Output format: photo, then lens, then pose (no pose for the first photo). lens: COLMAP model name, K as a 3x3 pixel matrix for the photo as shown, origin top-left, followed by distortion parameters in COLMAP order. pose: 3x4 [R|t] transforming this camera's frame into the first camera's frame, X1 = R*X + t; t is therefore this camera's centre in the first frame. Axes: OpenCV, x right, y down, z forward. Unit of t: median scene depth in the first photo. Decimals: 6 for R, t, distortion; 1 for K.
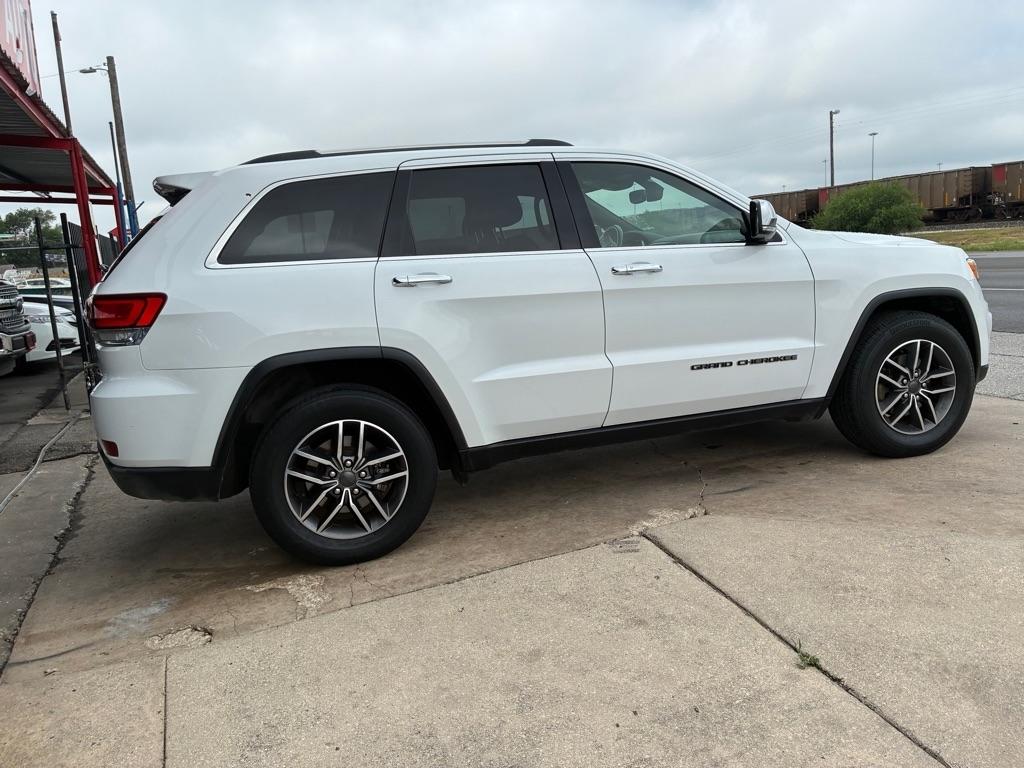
lens RADIAL K [[772.6, 0, 516.7], [0, 772.6, 369.0], [0, 0, 1]] dist [0.049851, -0.060232]
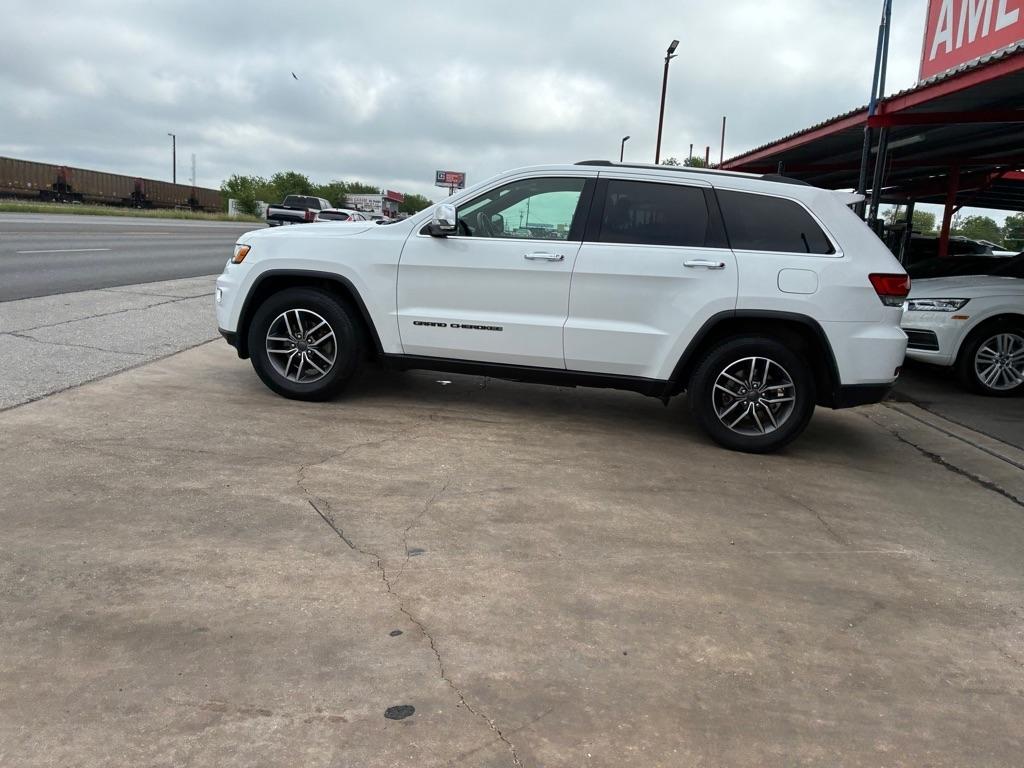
lens RADIAL K [[772.6, 0, 504.4], [0, 772.6, 367.2], [0, 0, 1]] dist [0.049851, -0.060232]
pose [[-0.902480, -0.072668, 0.424557, -0.540872], [0.050891, 0.960773, 0.272628, -0.375324], [-0.427714, 0.267647, -0.863380, 2.753555]]
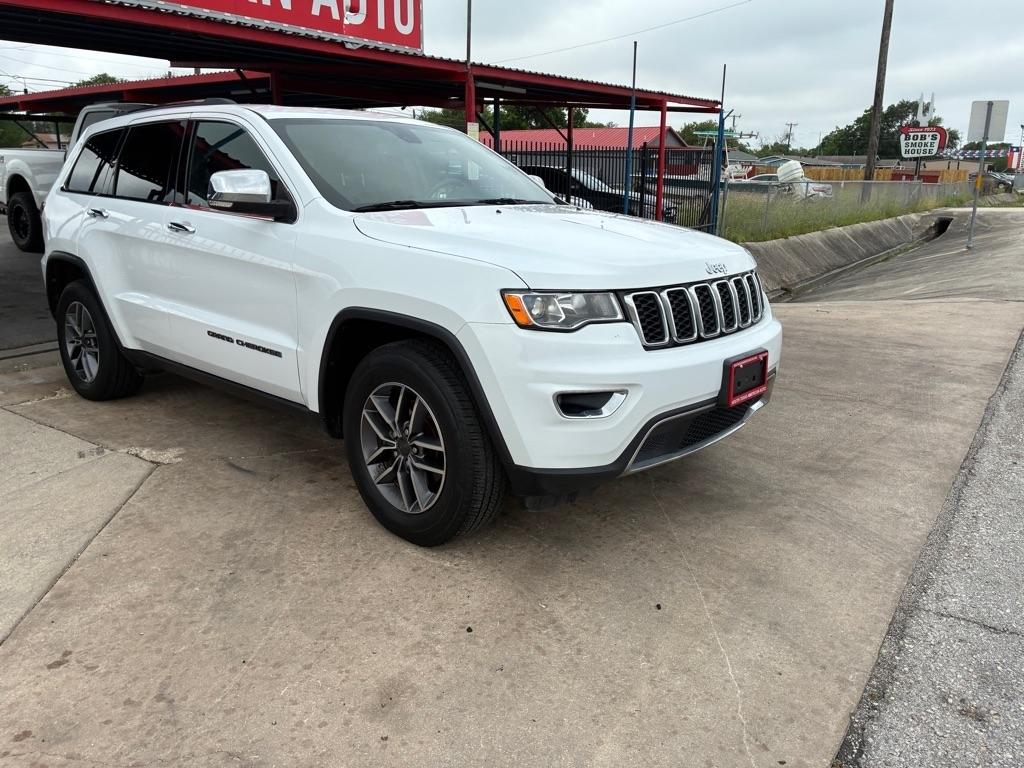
lens RADIAL K [[772.6, 0, 503.4], [0, 772.6, 363.3], [0, 0, 1]] dist [0.049851, -0.060232]
pose [[0.506143, 0.276466, -0.816937, 1.282573], [-0.172852, 0.960527, 0.217967, -0.255547], [0.844951, 0.030887, 0.533952, 0.796944]]
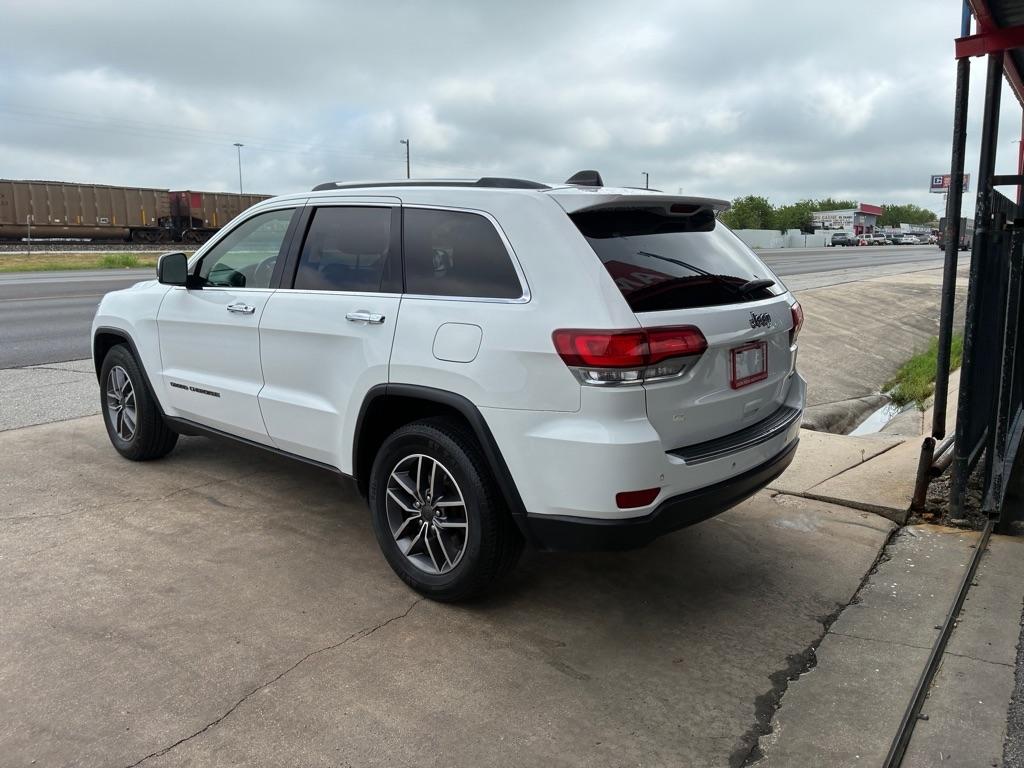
lens RADIAL K [[772.6, 0, 514.9], [0, 772.6, 365.7], [0, 0, 1]] dist [0.049851, -0.060232]
pose [[-0.509423, -0.073776, 0.857348, -1.176481], [0.158143, 0.971322, 0.177550, -0.243703], [-0.845860, 0.226032, -0.483146, 1.711673]]
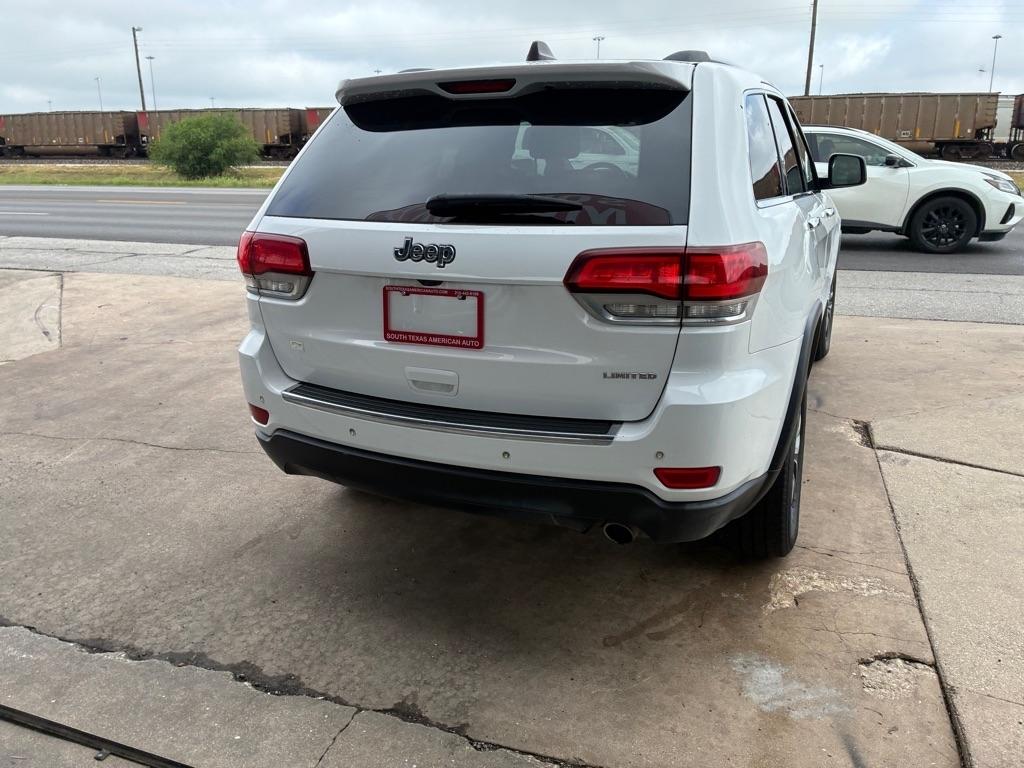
lens RADIAL K [[772.6, 0, 505.0], [0, 772.6, 373.1], [0, 0, 1]] dist [0.049851, -0.060232]
pose [[0.666790, -0.135388, 0.732845, -0.964393], [0.067263, 0.990279, 0.121747, -0.069531], [-0.742204, -0.031886, 0.669415, 0.591381]]
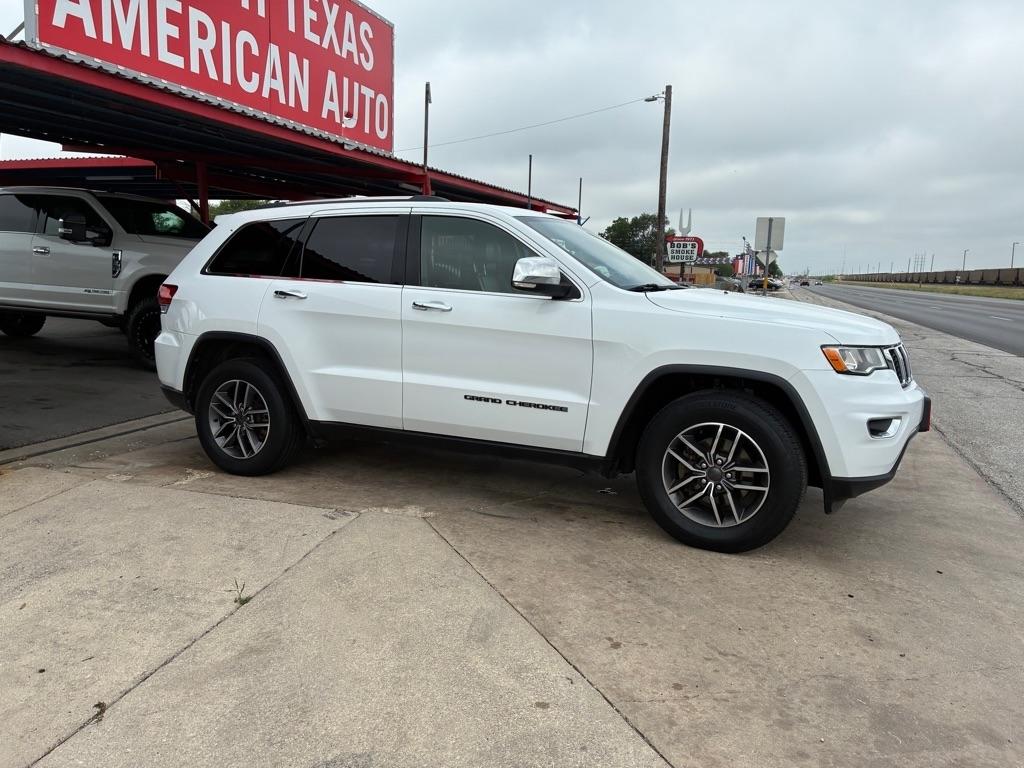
lens RADIAL K [[772.6, 0, 503.6], [0, 772.6, 377.3], [0, 0, 1]] dist [0.049851, -0.060232]
pose [[0.728953, 0.177454, -0.661164, 1.040889], [-0.178751, 0.981652, 0.066393, -0.119136], [0.660814, 0.069786, 0.747298, 0.178887]]
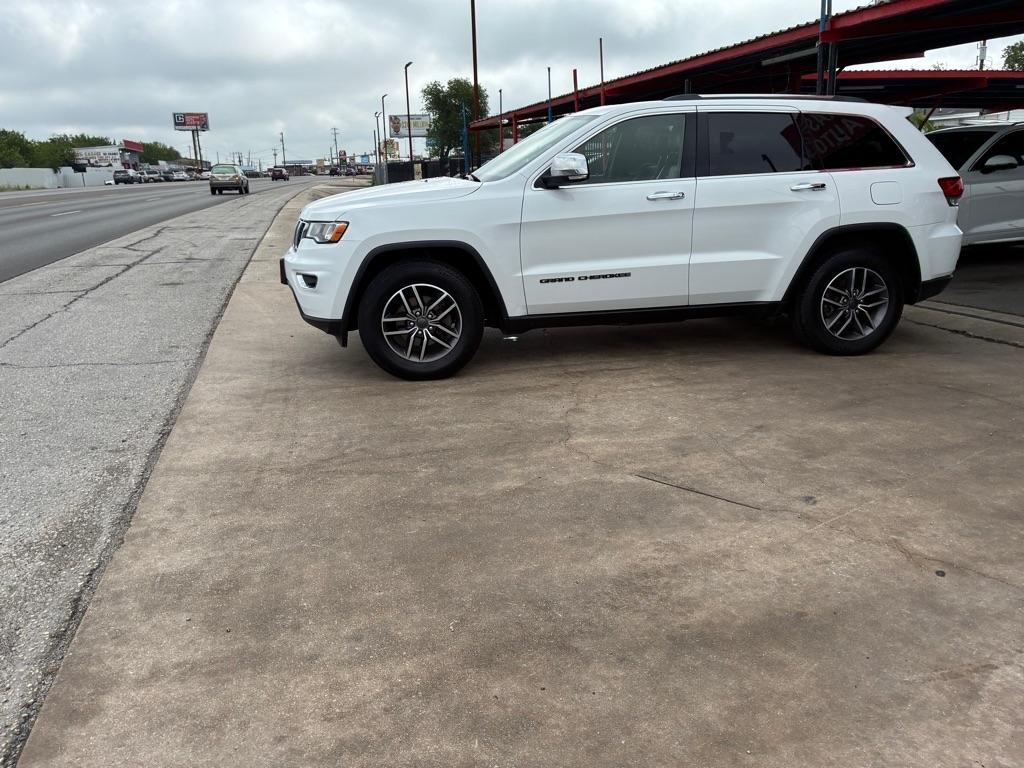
lens RADIAL K [[772.6, 0, 502.7], [0, 772.6, 366.7], [0, 0, 1]] dist [0.049851, -0.060232]
pose [[-0.985192, 0.055761, 0.162134, 0.069921], [0.113959, 0.919491, 0.376232, -0.460177], [-0.128101, 0.389137, -0.912229, 2.898776]]
